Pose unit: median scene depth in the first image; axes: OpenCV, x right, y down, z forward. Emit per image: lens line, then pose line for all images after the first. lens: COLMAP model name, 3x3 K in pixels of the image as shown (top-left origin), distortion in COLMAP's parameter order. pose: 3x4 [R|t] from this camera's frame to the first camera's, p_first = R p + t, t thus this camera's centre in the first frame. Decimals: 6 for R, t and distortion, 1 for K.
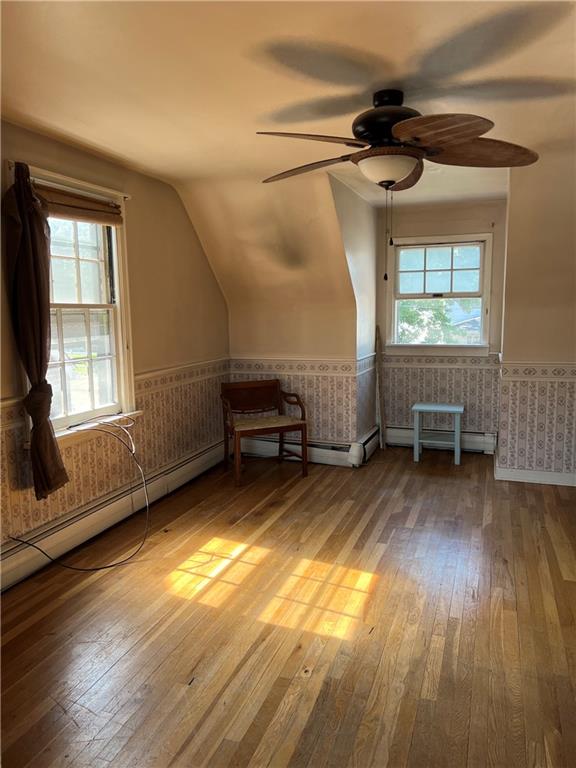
lens RADIAL K [[578.5, 0, 286.9], [0, 578.5, 384.4], [0, 0, 1]] dist [0.039598, -0.039139]
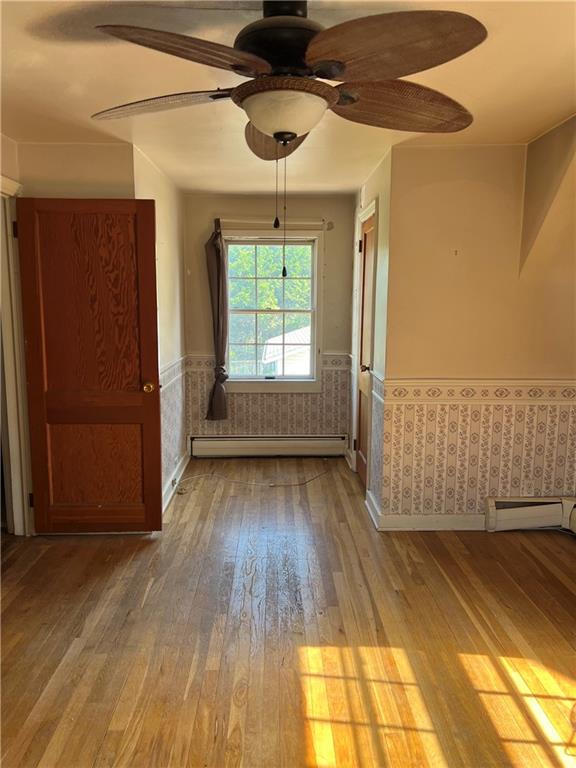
lens RADIAL K [[578.5, 0, 287.6], [0, 578.5, 383.1], [0, 0, 1]] dist [0.039598, -0.039139]
pose [[-0.933113, 0.067874, -0.353118, 0.391905], [-0.034044, 0.960937, 0.274665, -0.232833], [0.357967, 0.268315, -0.894353, 1.543408]]
